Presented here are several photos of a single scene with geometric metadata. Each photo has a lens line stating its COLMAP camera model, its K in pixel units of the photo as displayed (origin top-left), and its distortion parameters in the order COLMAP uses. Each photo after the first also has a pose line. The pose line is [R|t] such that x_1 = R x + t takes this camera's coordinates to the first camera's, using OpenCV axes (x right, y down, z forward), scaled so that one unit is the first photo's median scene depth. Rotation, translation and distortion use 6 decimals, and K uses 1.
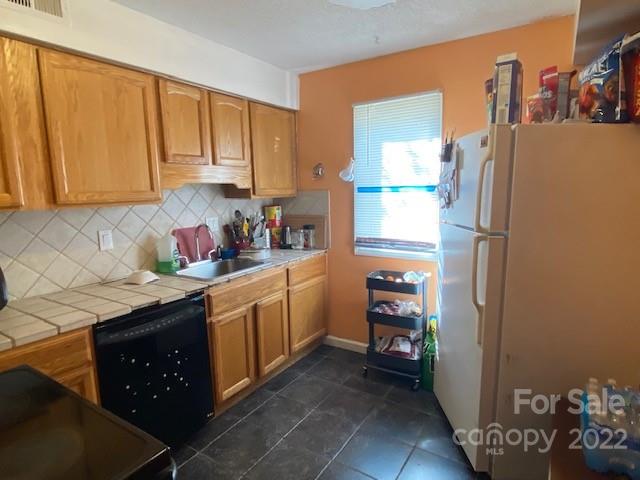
lens RADIAL K [[362.9, 0, 320.6], [0, 362.9, 242.3], [0, 0, 1]] dist [0.024194, -0.024018]
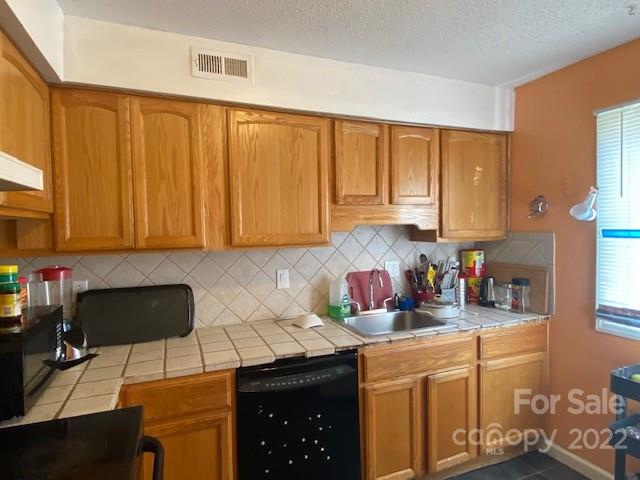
lens RADIAL K [[362.9, 0, 315.1], [0, 362.9, 238.8], [0, 0, 1]] dist [0.024194, -0.024018]
pose [[0.810463, 0.025960, -0.585214, 0.087443], [-0.087868, 0.993102, -0.077634, -0.047667], [0.579162, 0.114341, 0.807154, 0.203332]]
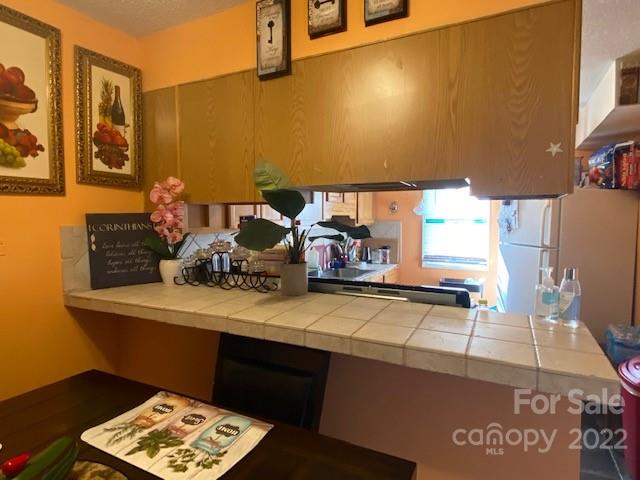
lens RADIAL K [[362.9, 0, 315.4], [0, 362.9, 239.3], [0, 0, 1]] dist [0.024194, -0.024018]
pose [[0.997244, 0.014706, 0.072720, -0.563057], [-0.008369, 0.996199, -0.086703, 0.068709], [-0.073718, 0.085856, 0.993577, -0.485977]]
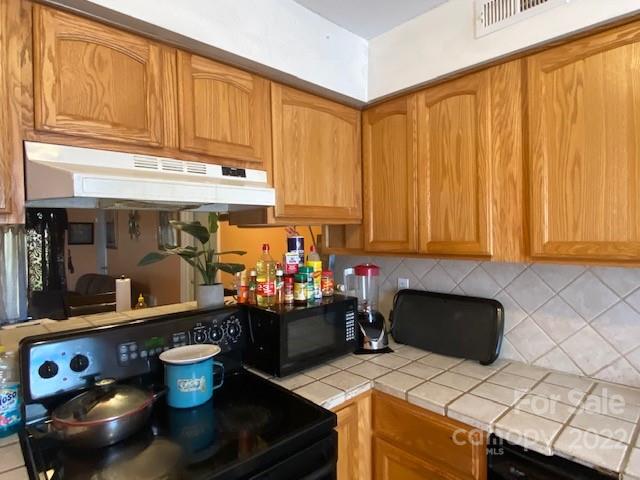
lens RADIAL K [[362.9, 0, 323.0], [0, 362.9, 237.6], [0, 0, 1]] dist [0.024194, -0.024018]
pose [[-0.249006, 0.040550, -0.967653, 0.080302], [-0.118512, 0.990339, 0.071997, -0.112212], [0.961224, 0.132606, -0.241795, 0.585799]]
